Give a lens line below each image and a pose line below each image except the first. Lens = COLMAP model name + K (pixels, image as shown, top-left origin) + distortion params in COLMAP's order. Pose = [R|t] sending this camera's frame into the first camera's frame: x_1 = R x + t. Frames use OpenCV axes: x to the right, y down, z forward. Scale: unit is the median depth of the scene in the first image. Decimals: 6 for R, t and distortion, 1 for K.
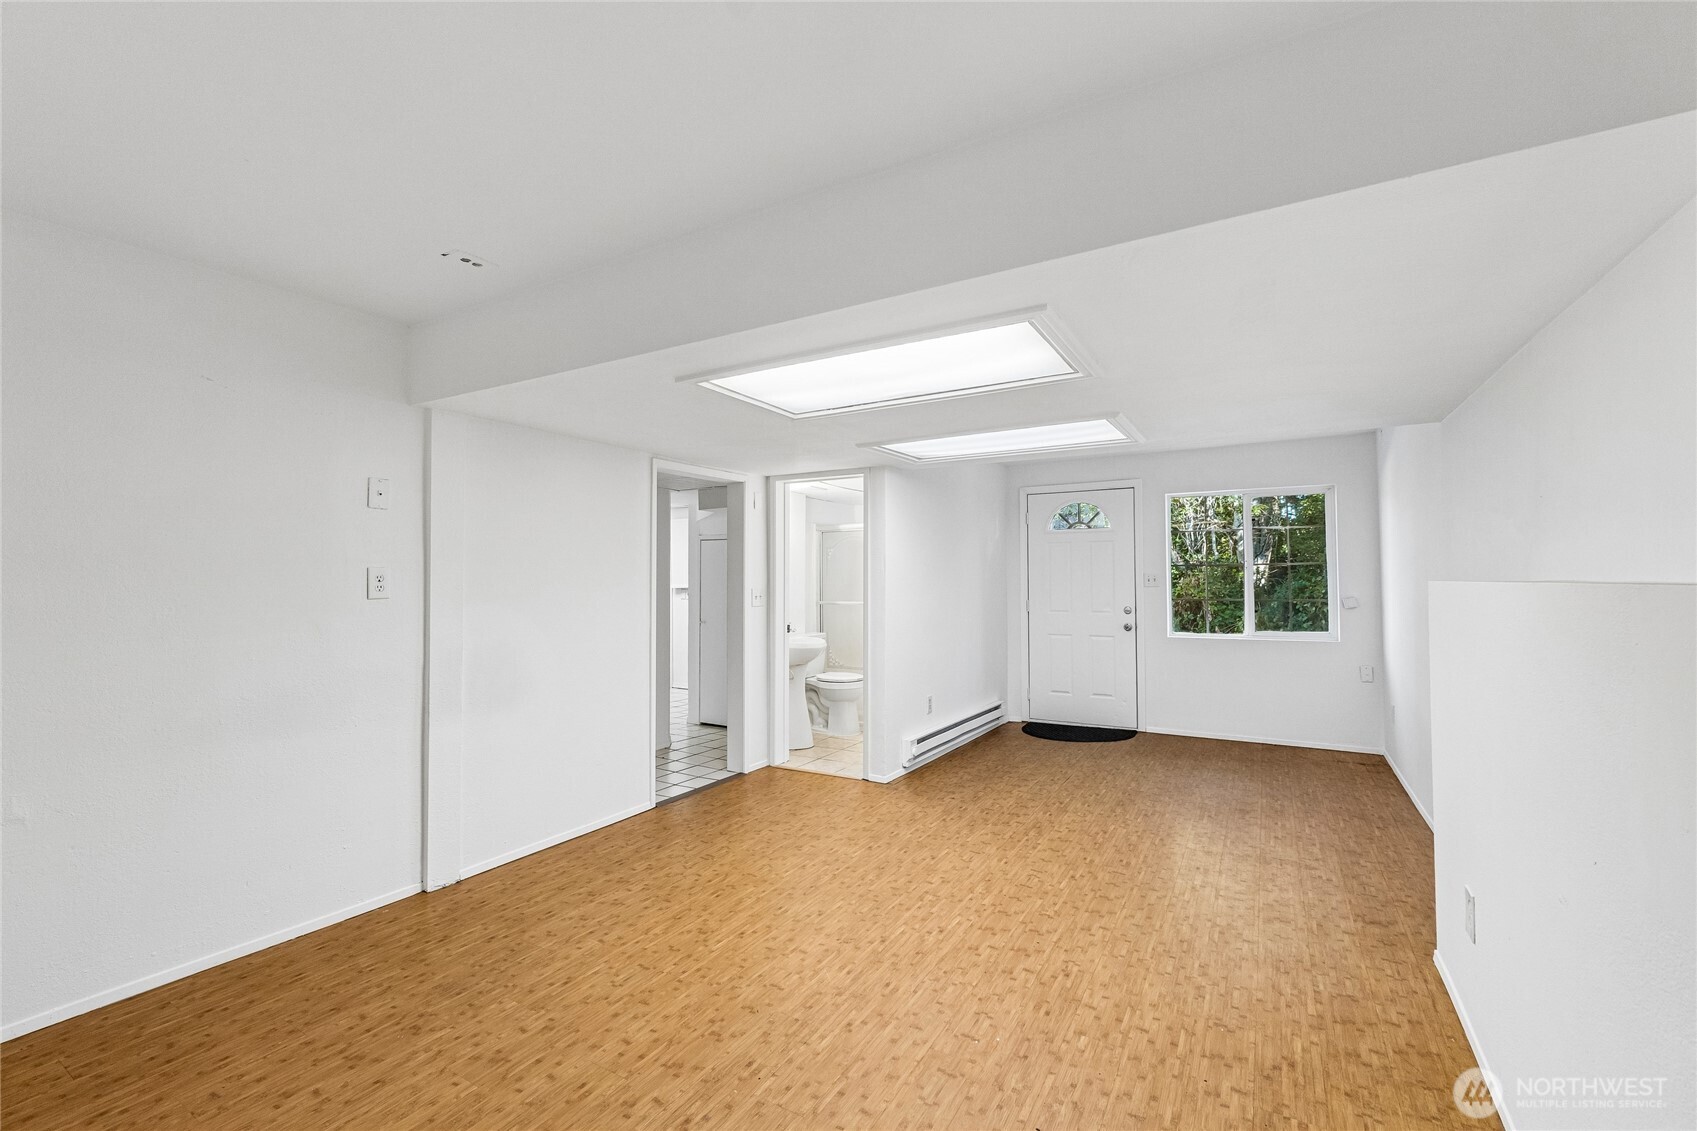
lens RADIAL K [[708.9, 0, 856.7], [0, 708.9, 565.1], [0, 0, 1]] dist [-0.006500, -0.000235]
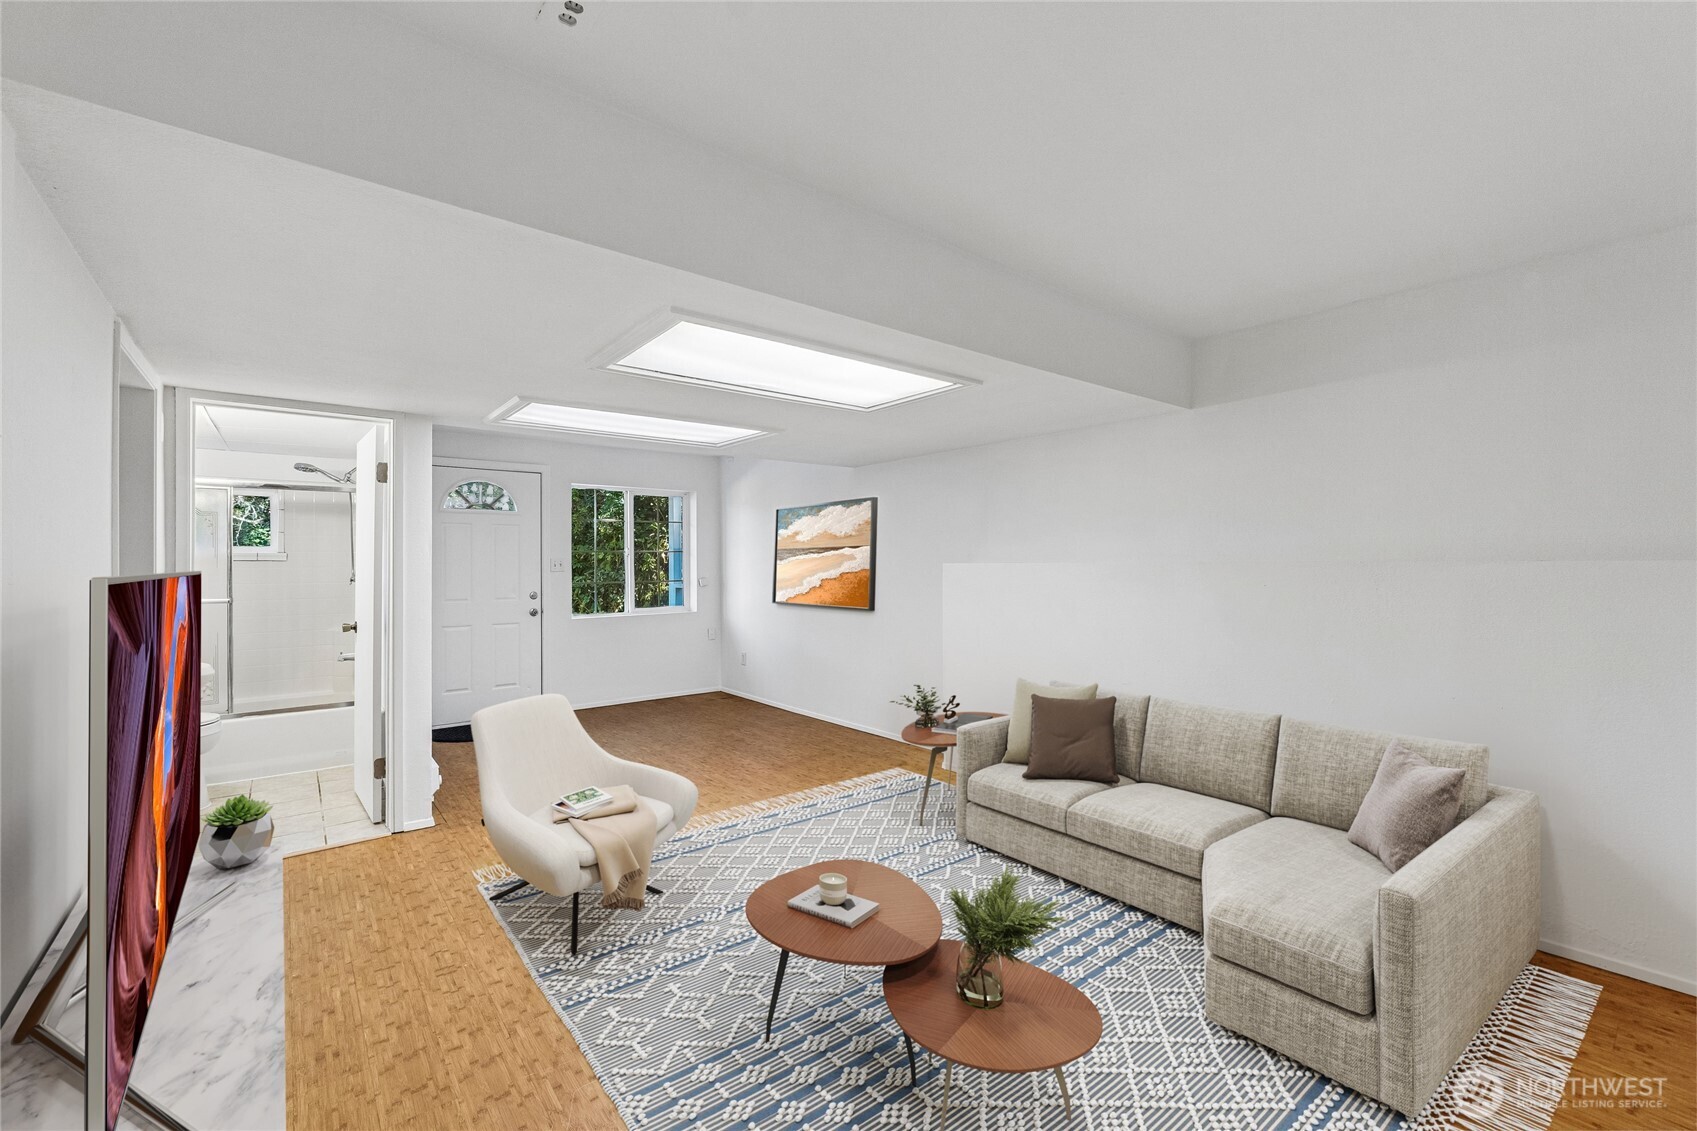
lens RADIAL K [[708.9, 0, 857.2], [0, 708.9, 565.2], [0, 0, 1]] dist [-0.006500, -0.000235]
pose [[0.354092, 0.001998, 0.935208, -0.735465], [-0.019736, 0.999791, 0.005337, 0.013220], [-0.935002, -0.020347, 0.354058, 0.416261]]
